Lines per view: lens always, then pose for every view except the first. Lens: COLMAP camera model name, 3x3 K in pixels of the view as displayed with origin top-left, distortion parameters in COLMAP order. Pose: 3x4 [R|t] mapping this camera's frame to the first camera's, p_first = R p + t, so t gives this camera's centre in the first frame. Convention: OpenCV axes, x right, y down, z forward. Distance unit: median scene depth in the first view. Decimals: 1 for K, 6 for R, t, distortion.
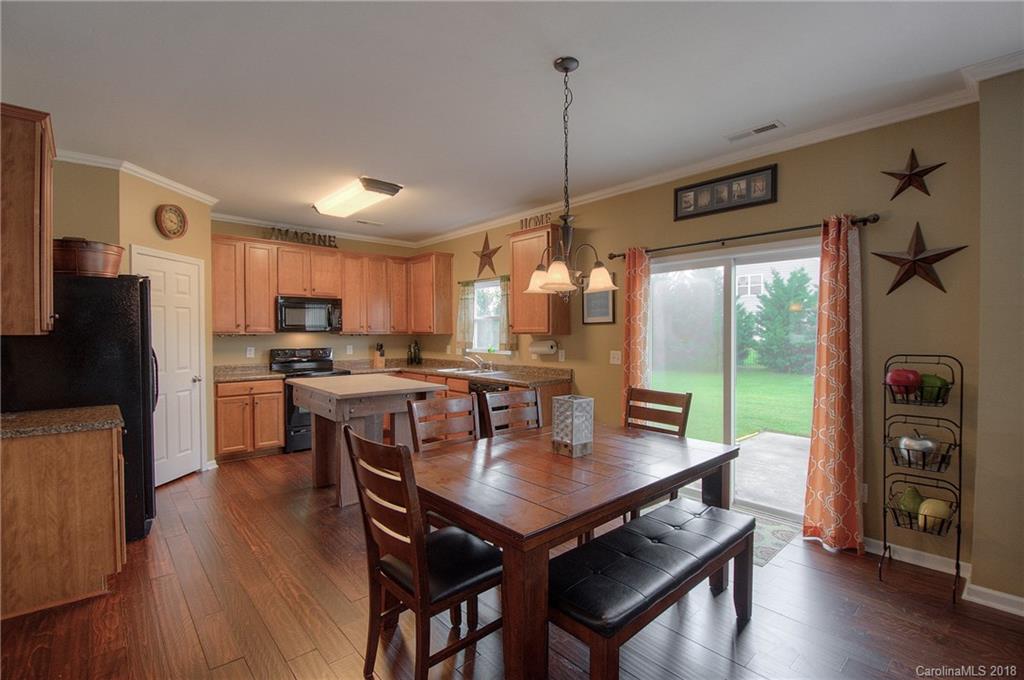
lens RADIAL K [[464.8, 0, 519.8], [0, 464.8, 338.5], [0, 0, 1]] dist [0.010313, -0.021983]
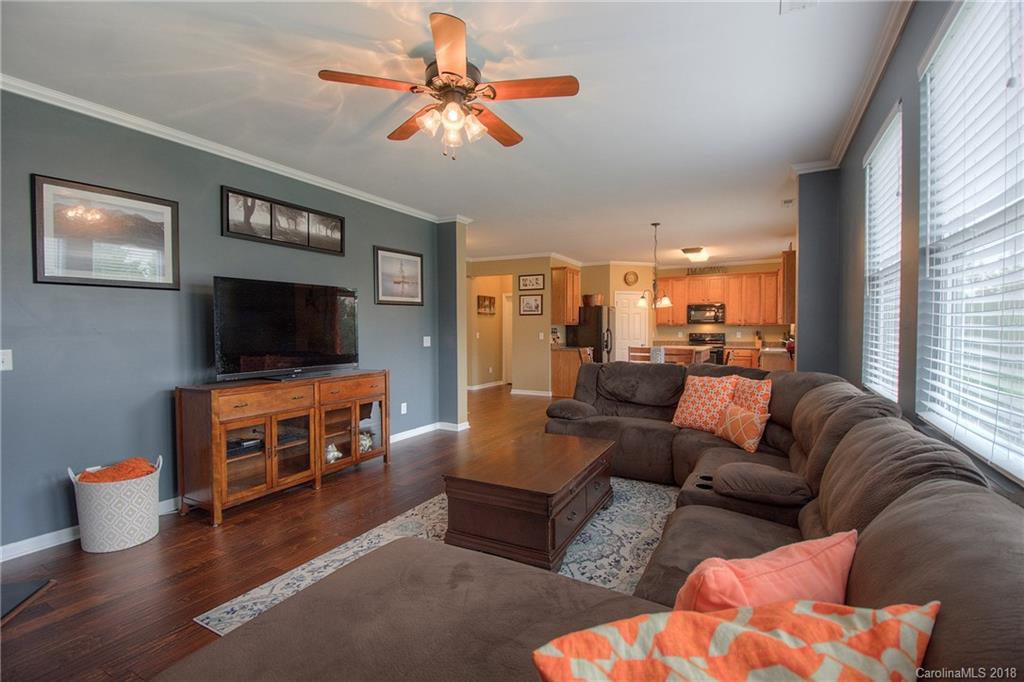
lens RADIAL K [[467.1, 0, 517.0], [0, 467.1, 341.9], [0, 0, 1]] dist [0.016472, 0.000200]
pose [[0.335750, 0.031430, -0.941426, 1.019837], [-0.011650, 0.999505, 0.029215, 0.011919], [0.941879, 0.001159, 0.335950, -0.287022]]
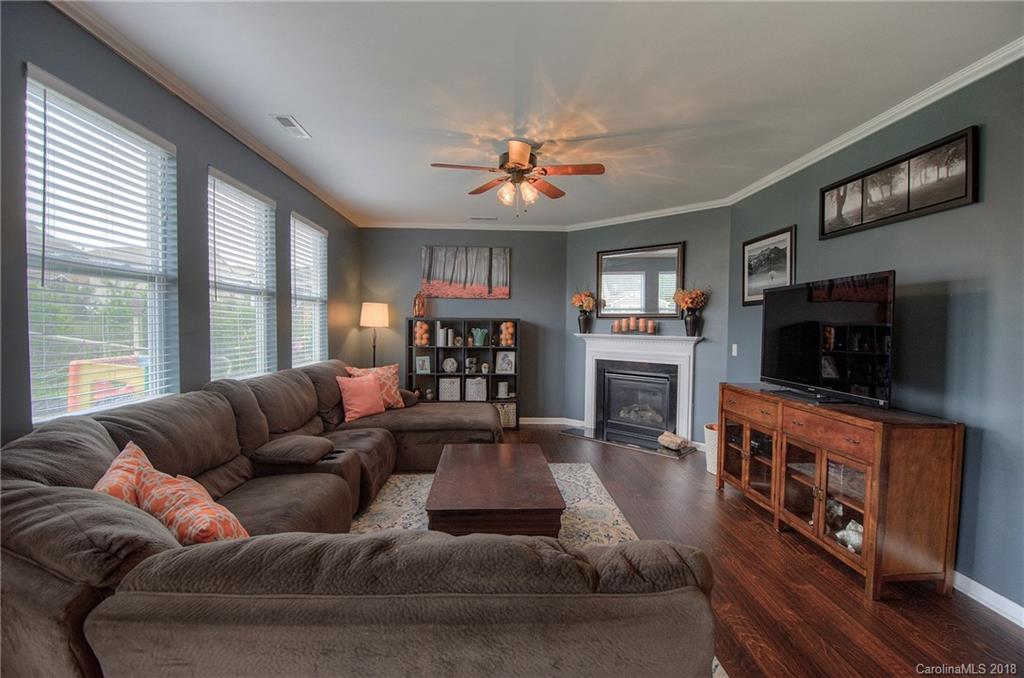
lens RADIAL K [[446.0, 0, 513.9], [0, 446.0, 342.4], [0, 0, 1]] dist [-0.000206, -0.018106]
pose [[-0.768626, -0.031526, 0.638921, 0.172109], [-0.001760, 0.998885, 0.047170, -0.002387], [-0.639696, 0.035132, -0.767825, 0.292158]]
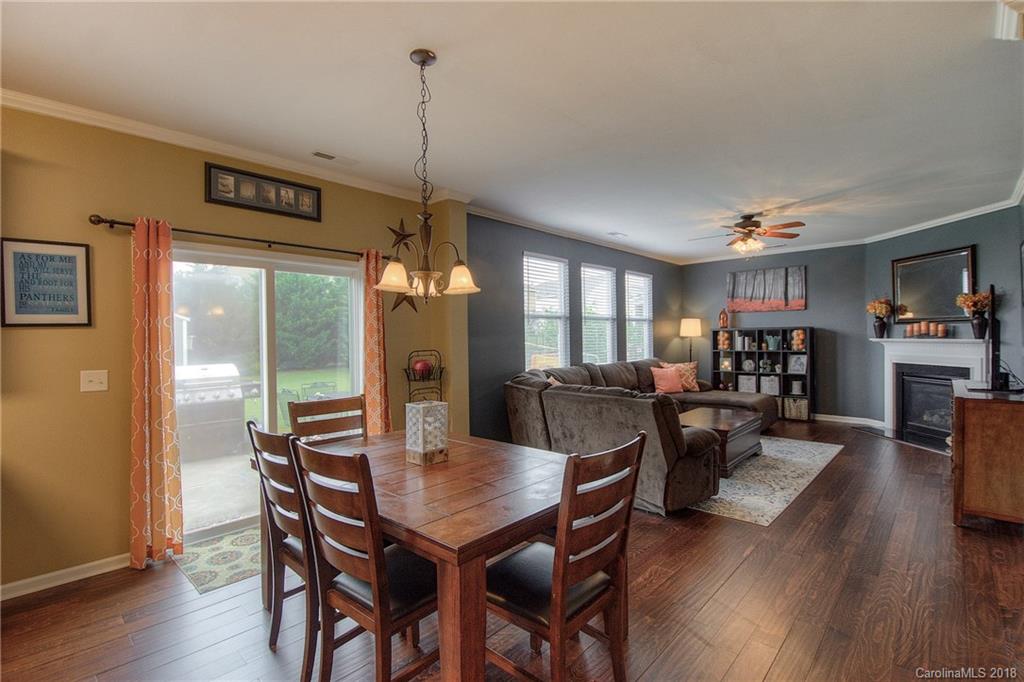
lens RADIAL K [[464.8, 0, 519.8], [0, 464.8, 339.5], [0, 0, 1]] dist [0.010313, -0.021983]
pose [[-0.087488, -0.004224, 0.996157, -0.367797], [0.026727, 0.999621, 0.006586, -0.002774], [-0.995807, 0.027201, -0.087342, 0.377691]]
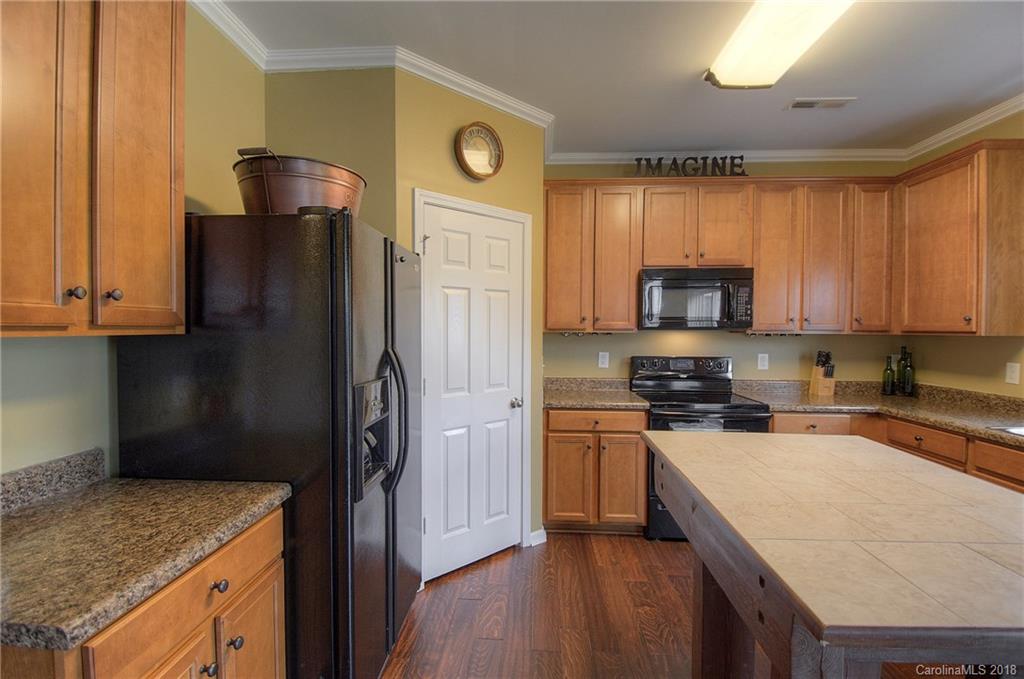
lens RADIAL K [[470.7, 0, 502.8], [0, 470.7, 340.4], [0, 0, 1]] dist [0.012295, -0.022140]
pose [[0.692701, 0.024256, -0.720817, -0.200213], [-0.014839, 0.999702, 0.019380, -0.008490], [0.721072, -0.002729, 0.692855, 0.439533]]
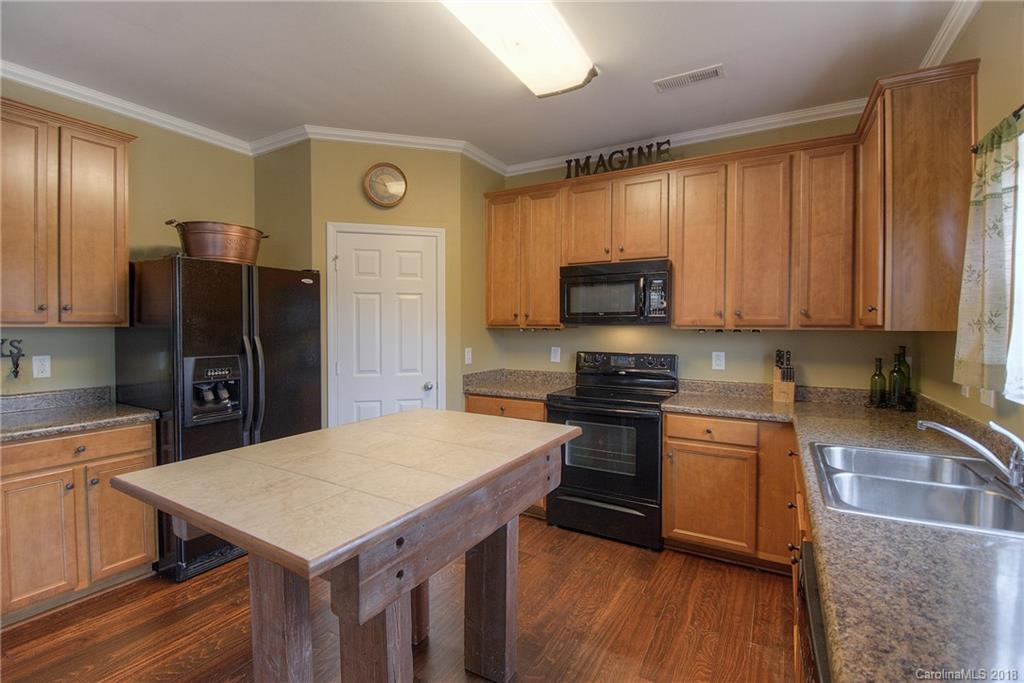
lens RADIAL K [[471.9, 0, 492.0], [0, 471.9, 335.6], [0, 0, 1]] dist [-0.000724, -0.000274]
pose [[0.282040, 0.022276, -0.959144, 0.061070], [-0.014633, 0.999714, 0.018916, -0.009848], [0.959291, 0.008701, 0.282285, 0.714888]]
